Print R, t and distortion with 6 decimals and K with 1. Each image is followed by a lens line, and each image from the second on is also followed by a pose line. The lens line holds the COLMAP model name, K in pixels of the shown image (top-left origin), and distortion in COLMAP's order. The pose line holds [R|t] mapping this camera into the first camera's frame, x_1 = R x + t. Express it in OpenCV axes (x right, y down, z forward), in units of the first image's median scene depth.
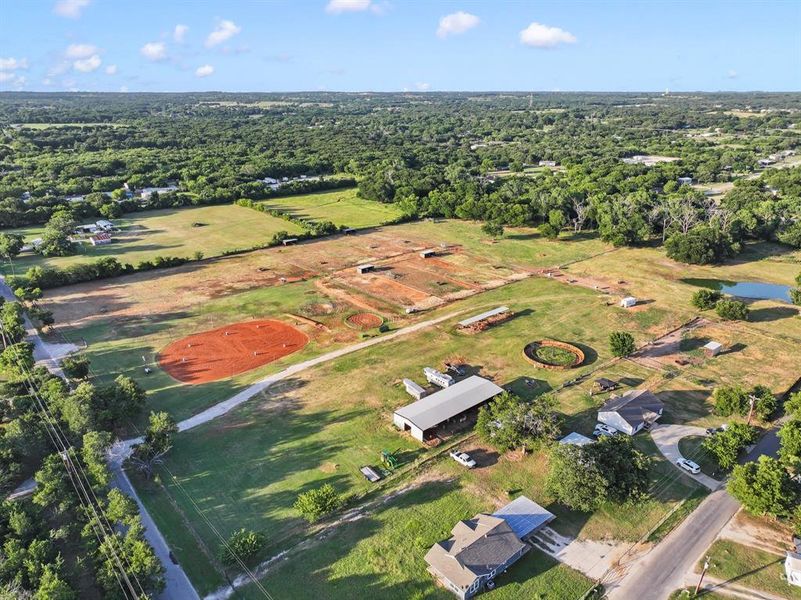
lens RADIAL K [[567.7, 0, 400.1], [0, 567.7, 301.1], [0, 0, 1]] dist [-0.001603, 0.008799]
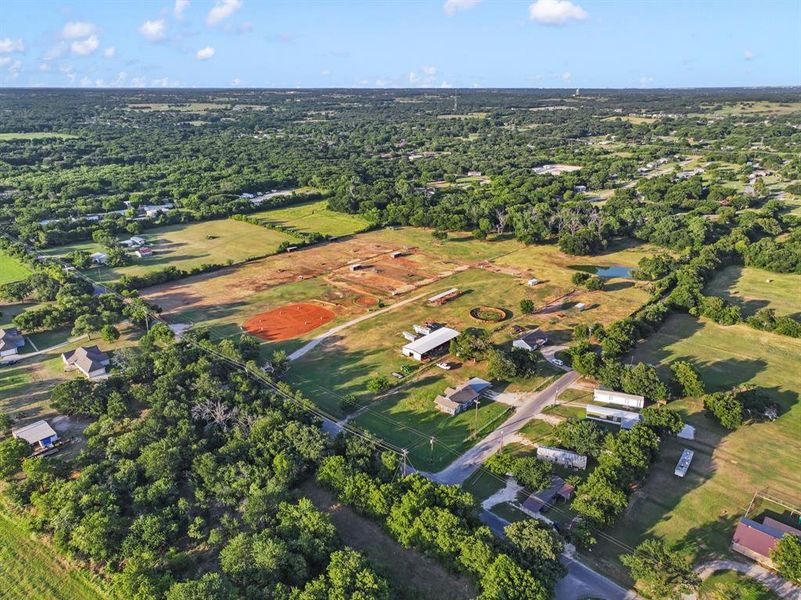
lens RADIAL K [[567.7, 0, 402.9], [0, 567.7, 297.2], [0, 0, 1]] dist [-0.001603, 0.008799]
pose [[0.991495, -0.044505, 0.122295, -0.114064], [0.044235, 0.999009, 0.004922, 0.015251], [-0.122393, 0.000529, 0.992482, -0.400557]]
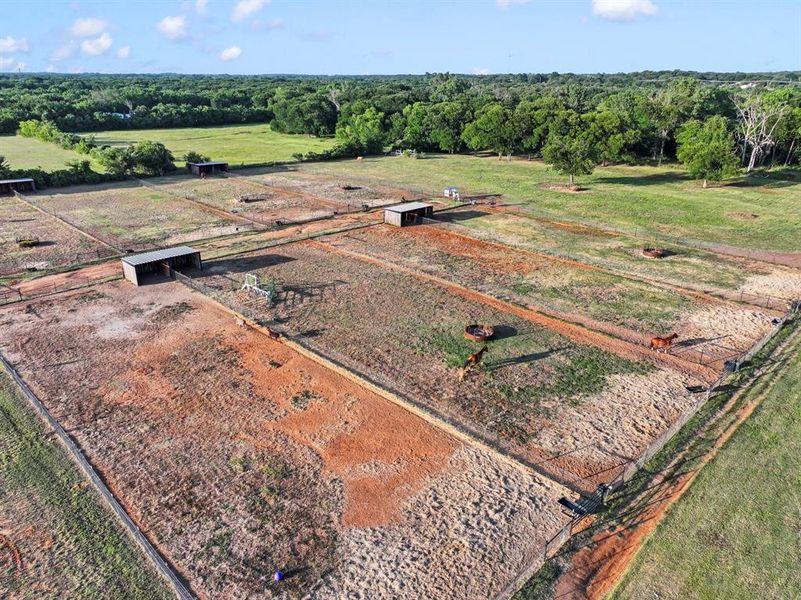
lens RADIAL K [[567.7, 0, 396.9], [0, 567.7, 298.5], [0, 0, 1]] dist [-0.001603, 0.008799]
pose [[0.998778, -0.015305, 0.046998, 0.026708], [0.014671, 0.999797, 0.013820, -0.041828], [-0.047200, -0.013114, 0.998799, 0.710155]]
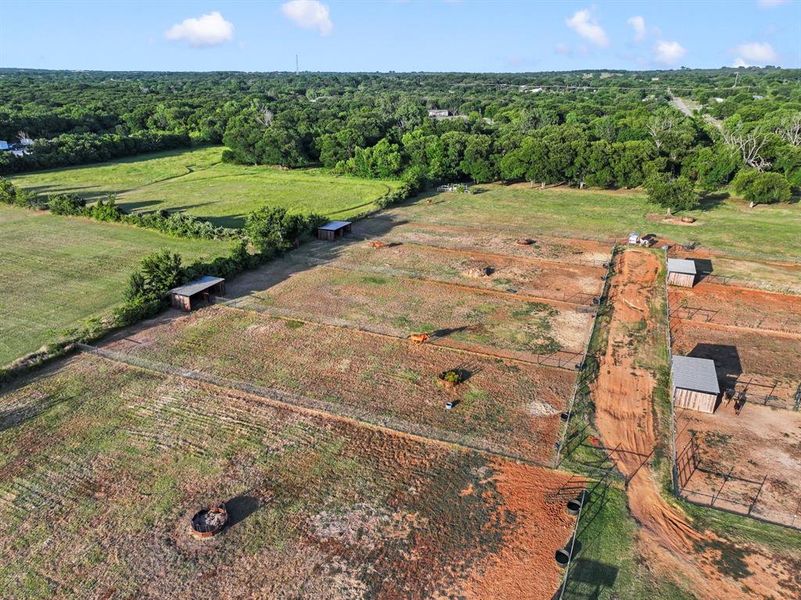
lens RADIAL K [[567.7, 0, 404.1], [0, 567.7, 302.9], [0, 0, 1]] dist [-0.001603, 0.008799]
pose [[0.904639, -0.154411, 0.397221, -0.236398], [0.144308, 0.987981, 0.055406, -0.110973], [-0.401002, 0.007200, 0.916049, 0.794953]]
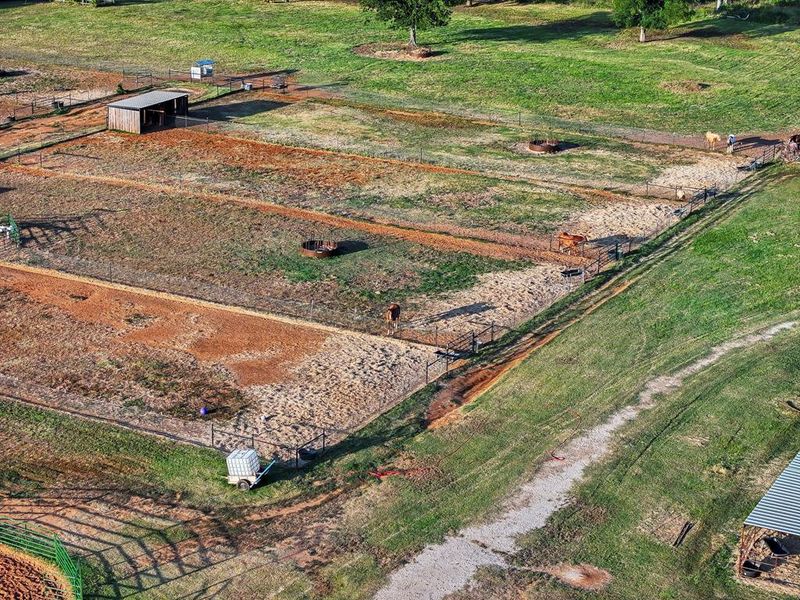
lens RADIAL K [[1620.4, 0, 399.5], [0, 1620.4, 300.0], [0, 0, 1]] dist [-0.161153, 0.000000]
pose [[0.943144, -0.099781, 0.317052, -0.047661], [0.109166, 0.993952, -0.011929, -0.008328], [-0.313945, 0.045863, 0.948333, 0.507078]]
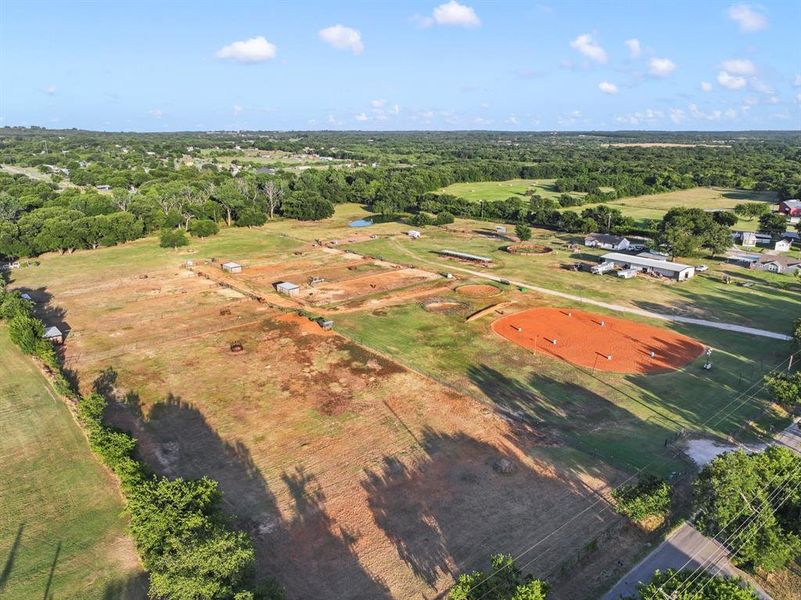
lens RADIAL K [[567.7, 0, 404.8], [0, 567.7, 300.6], [0, 0, 1]] dist [-0.001603, 0.008799]
pose [[0.010663, -0.287607, 0.957689, -0.670992], [0.351299, 0.897770, 0.265701, -0.165995], [-0.936203, 0.333602, 0.110609, 0.757874]]
